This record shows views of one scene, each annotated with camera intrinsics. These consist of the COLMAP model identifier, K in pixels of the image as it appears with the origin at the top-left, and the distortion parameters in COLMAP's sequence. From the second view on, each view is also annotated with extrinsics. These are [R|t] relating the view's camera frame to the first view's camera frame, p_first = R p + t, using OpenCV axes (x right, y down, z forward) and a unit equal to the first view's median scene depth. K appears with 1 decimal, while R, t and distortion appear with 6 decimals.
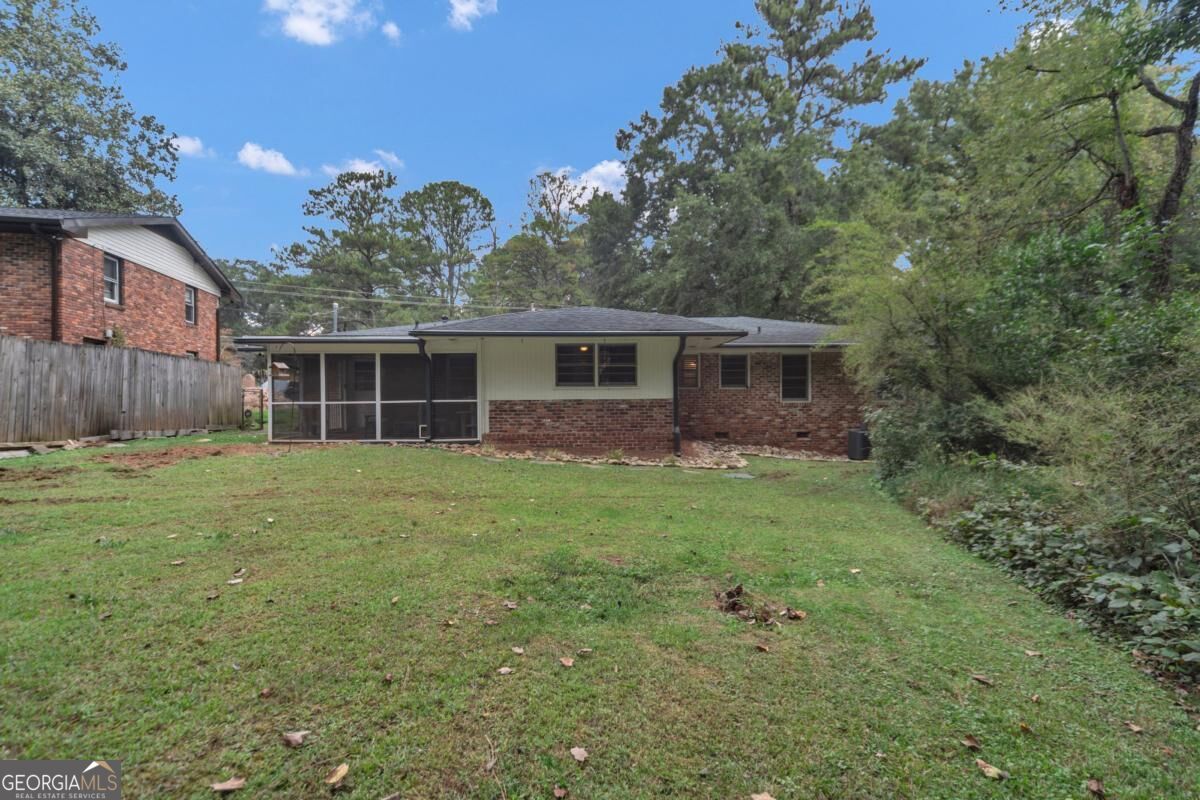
lens RADIAL K [[583.0, 0, 604.9], [0, 583.0, 400.4], [0, 0, 1]] dist [-0.000329, -0.000489]
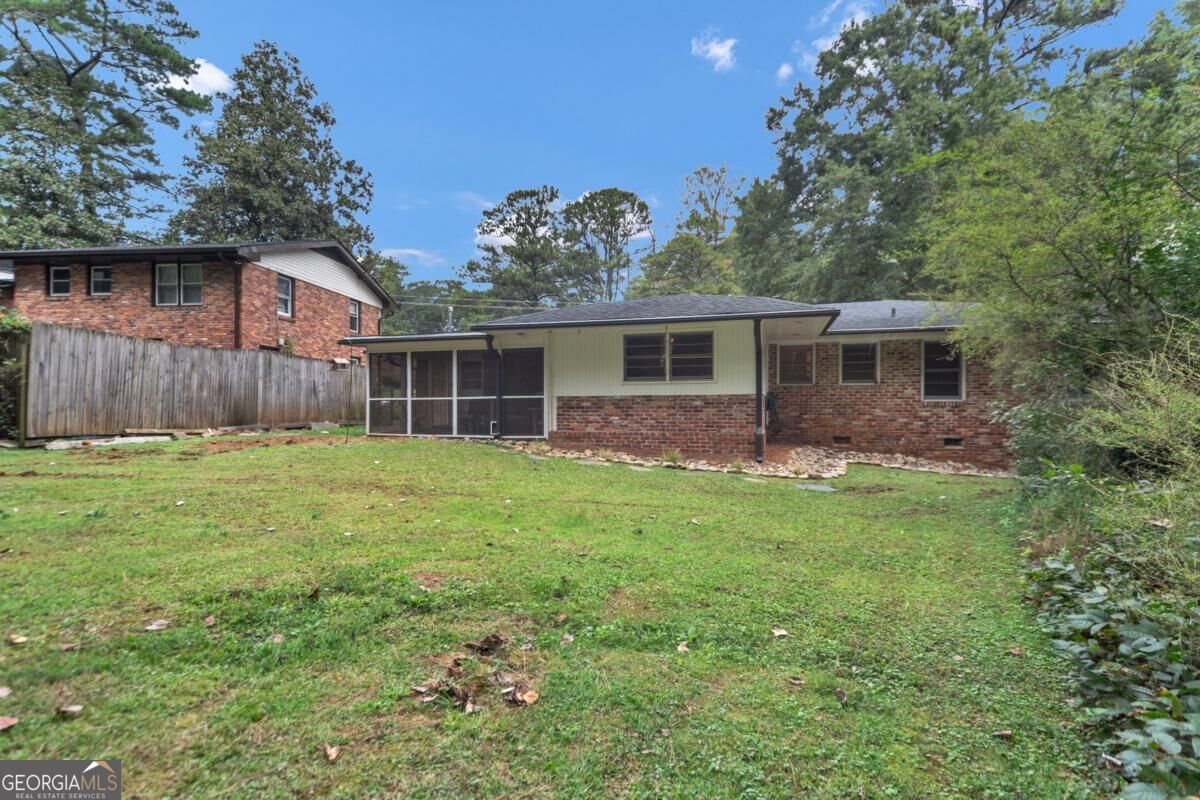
lens RADIAL K [[579.2, 0, 596.0], [0, 579.2, 407.3], [0, 0, 1]] dist [-0.000591, -0.000583]
pose [[0.945472, 0.005166, -0.325661, 0.107713], [-0.004308, 0.999985, 0.003355, 0.008906], [0.325674, -0.001769, 0.945481, 0.076521]]
